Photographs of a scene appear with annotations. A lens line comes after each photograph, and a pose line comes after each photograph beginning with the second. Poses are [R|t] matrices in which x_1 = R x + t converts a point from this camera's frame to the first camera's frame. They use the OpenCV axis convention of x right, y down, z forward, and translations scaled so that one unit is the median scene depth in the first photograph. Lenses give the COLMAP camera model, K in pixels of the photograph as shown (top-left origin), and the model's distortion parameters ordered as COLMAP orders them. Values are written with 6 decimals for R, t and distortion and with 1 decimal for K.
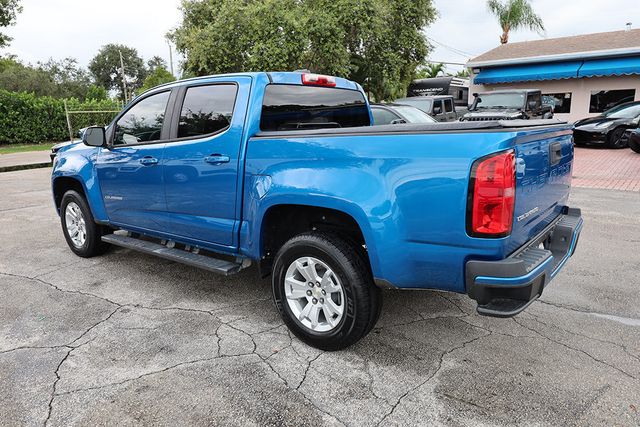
lens RADIAL K [[445.9, 0, 320.0], [0, 445.9, 213.5], [0, 0, 1]] dist [-0.000754, -0.000886]
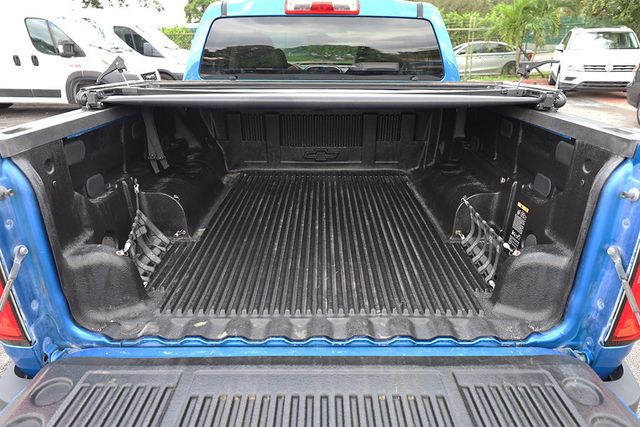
lens RADIAL K [[409.4, 0, 324.1], [0, 409.4, 213.2], [0, 0, 1]] dist [0.001490, 0.000175]
pose [[0.601613, 0.334298, -0.725470, 0.579250], [-0.177649, 0.941463, 0.286509, -0.184370], [0.778783, -0.043489, 0.625784, 0.605213]]
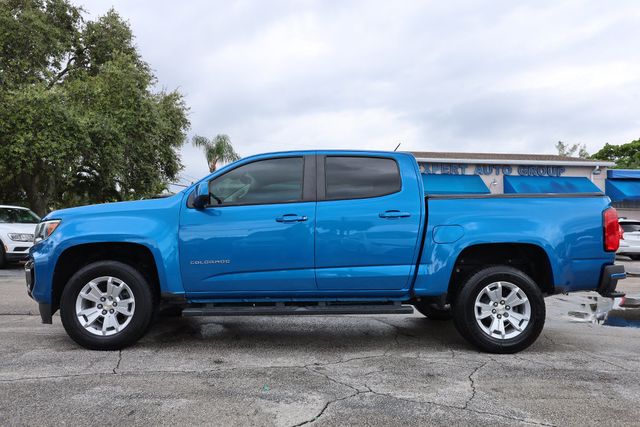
lens RADIAL K [[437.4, 0, 320.3], [0, 437.4, 209.0], [0, 0, 1]] dist [0.001292, -0.000288]
pose [[0.760627, 0.077805, 0.644510, -1.056458], [0.105756, 0.964680, -0.241265, 0.116633], [-0.640517, 0.251674, 0.725533, 0.245954]]
